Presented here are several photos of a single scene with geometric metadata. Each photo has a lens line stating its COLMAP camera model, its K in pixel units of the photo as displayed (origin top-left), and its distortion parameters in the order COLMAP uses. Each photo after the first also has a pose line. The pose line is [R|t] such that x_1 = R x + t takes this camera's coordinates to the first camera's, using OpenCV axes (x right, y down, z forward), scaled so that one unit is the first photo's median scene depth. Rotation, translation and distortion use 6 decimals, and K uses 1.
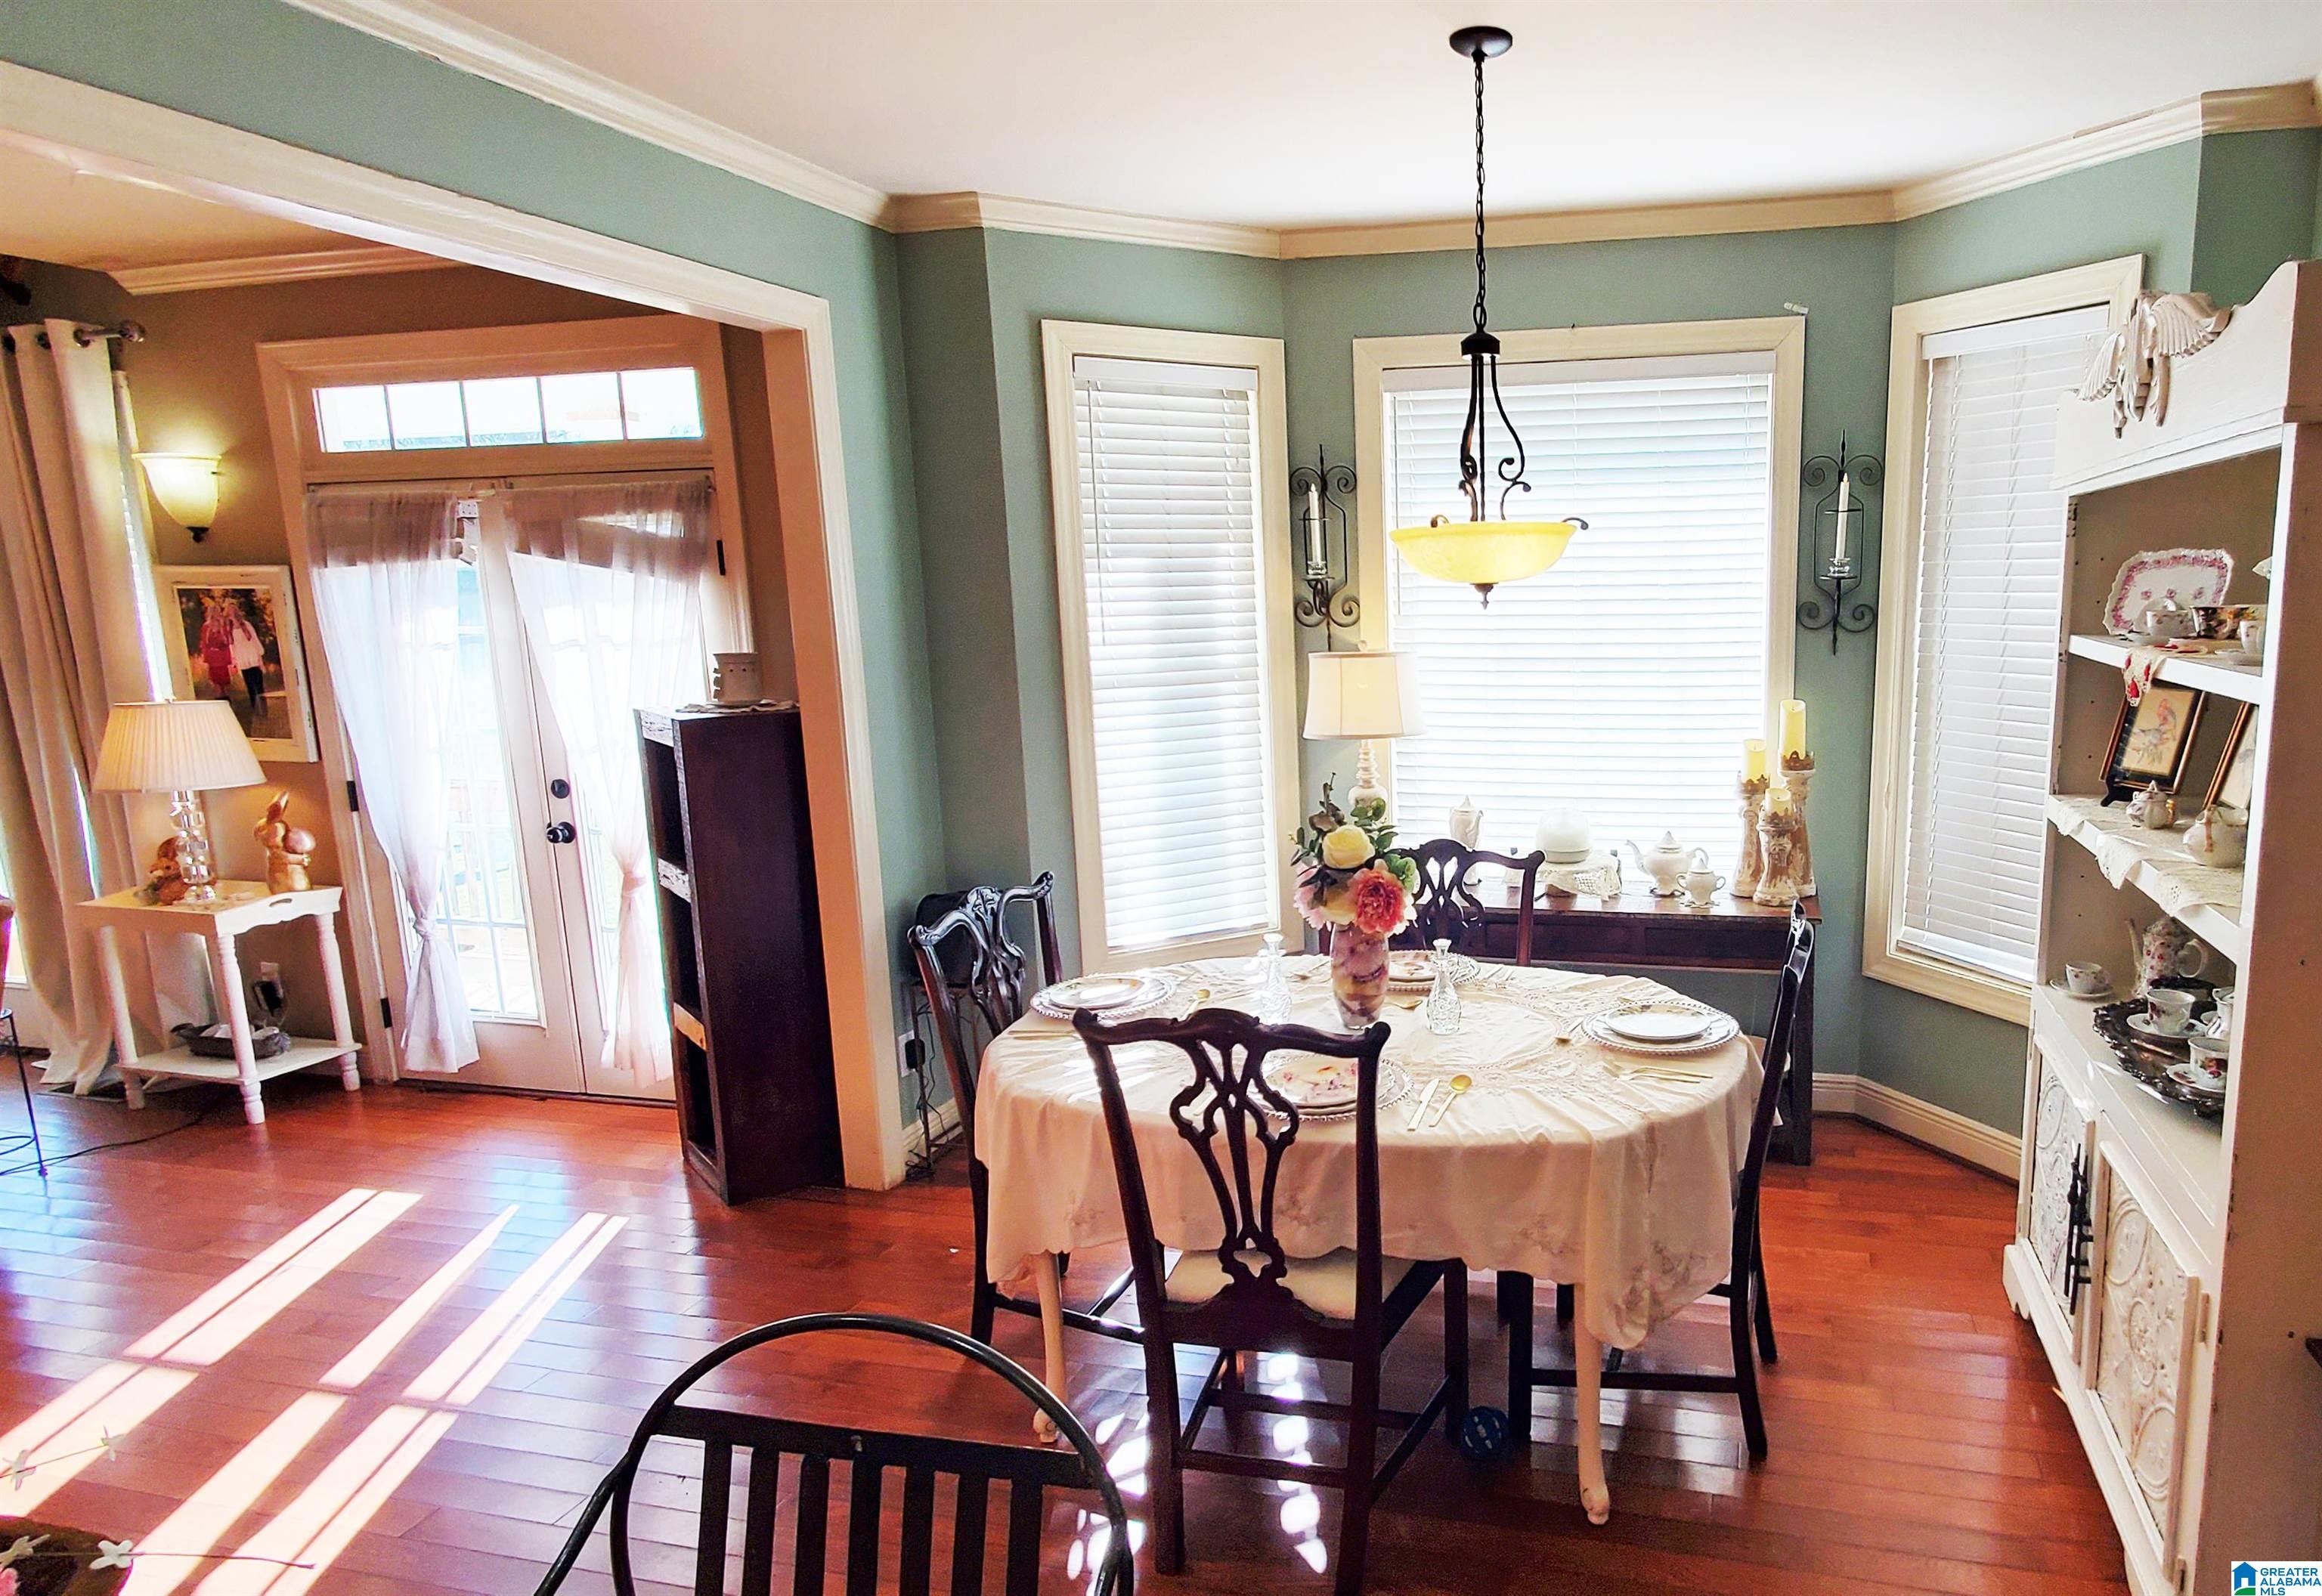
lens RADIAL K [[1153.9, 0, 1161.0], [0, 1153.9, 798.0], [0, 0, 1]] dist [-0.000446, -0.000144]
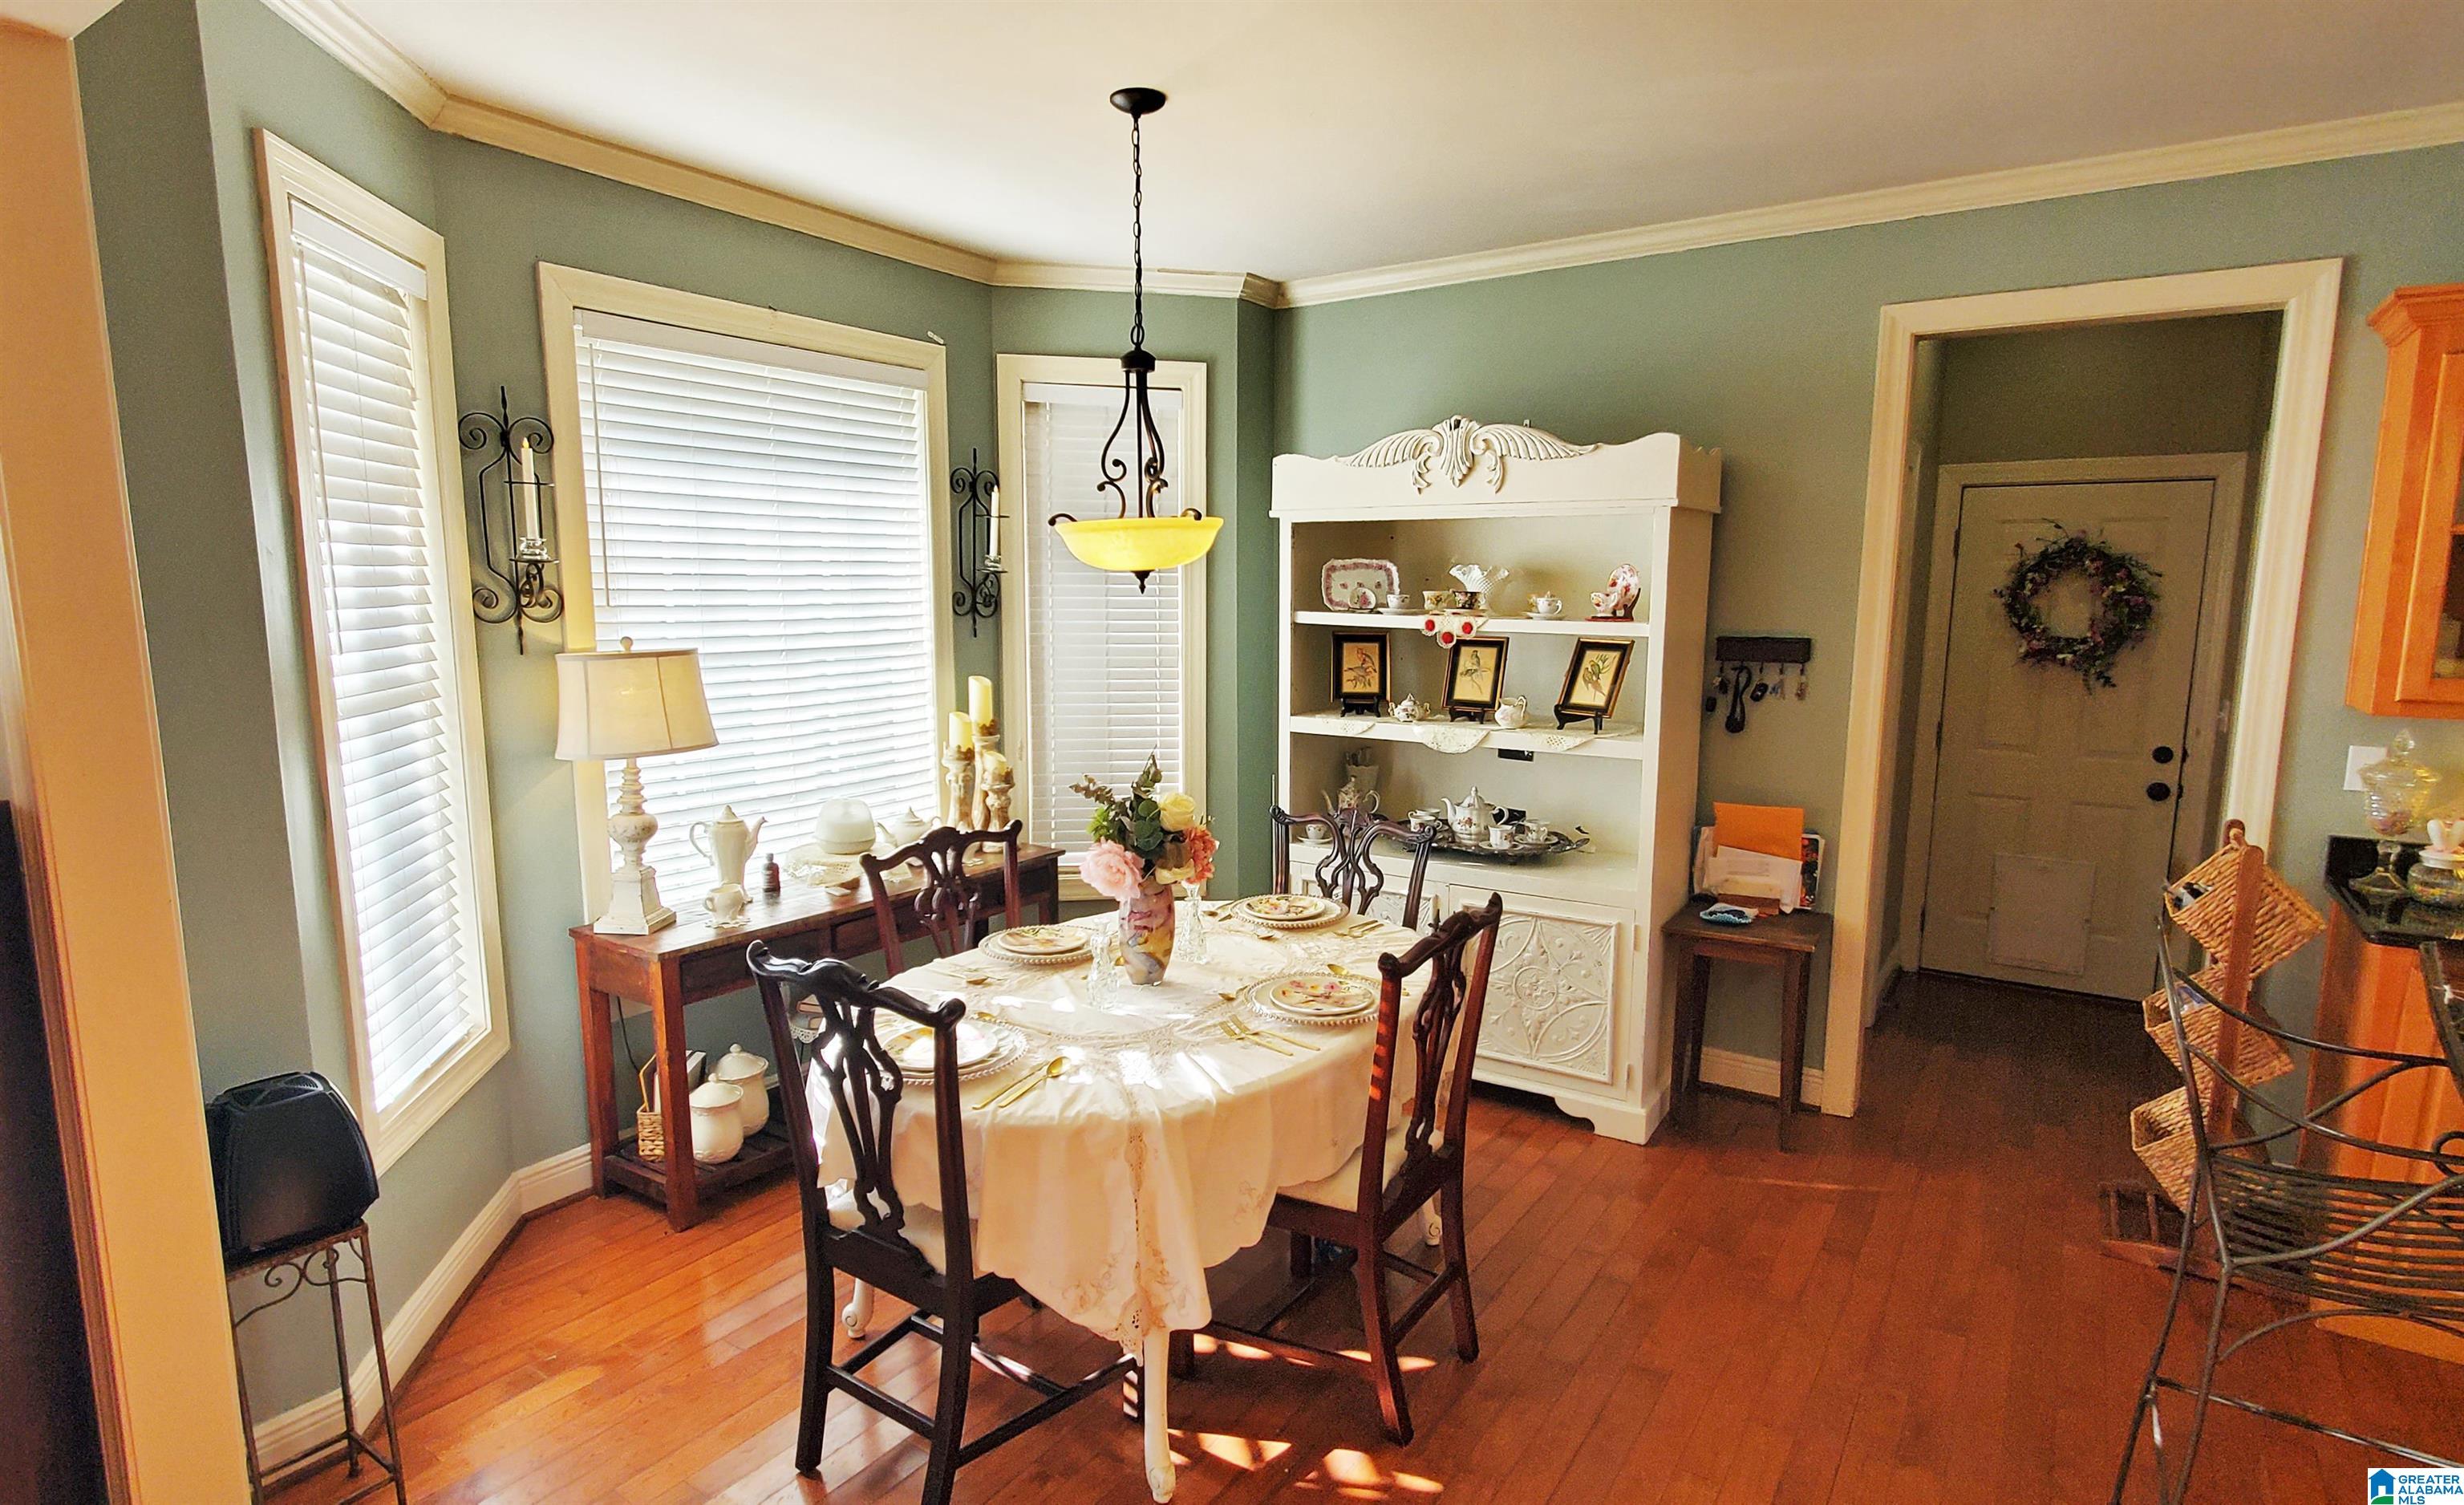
lens RADIAL K [[1233.1, 0, 1232.0], [0, 1233.1, 752.5], [0, 0, 1]] dist [0.000909, -0.000005]
pose [[0.381676, -0.116148, 0.916970, -0.517000], [0.155557, 0.985994, 0.060142, -0.044880], [-0.911112, 0.119686, 0.394398, 0.297779]]
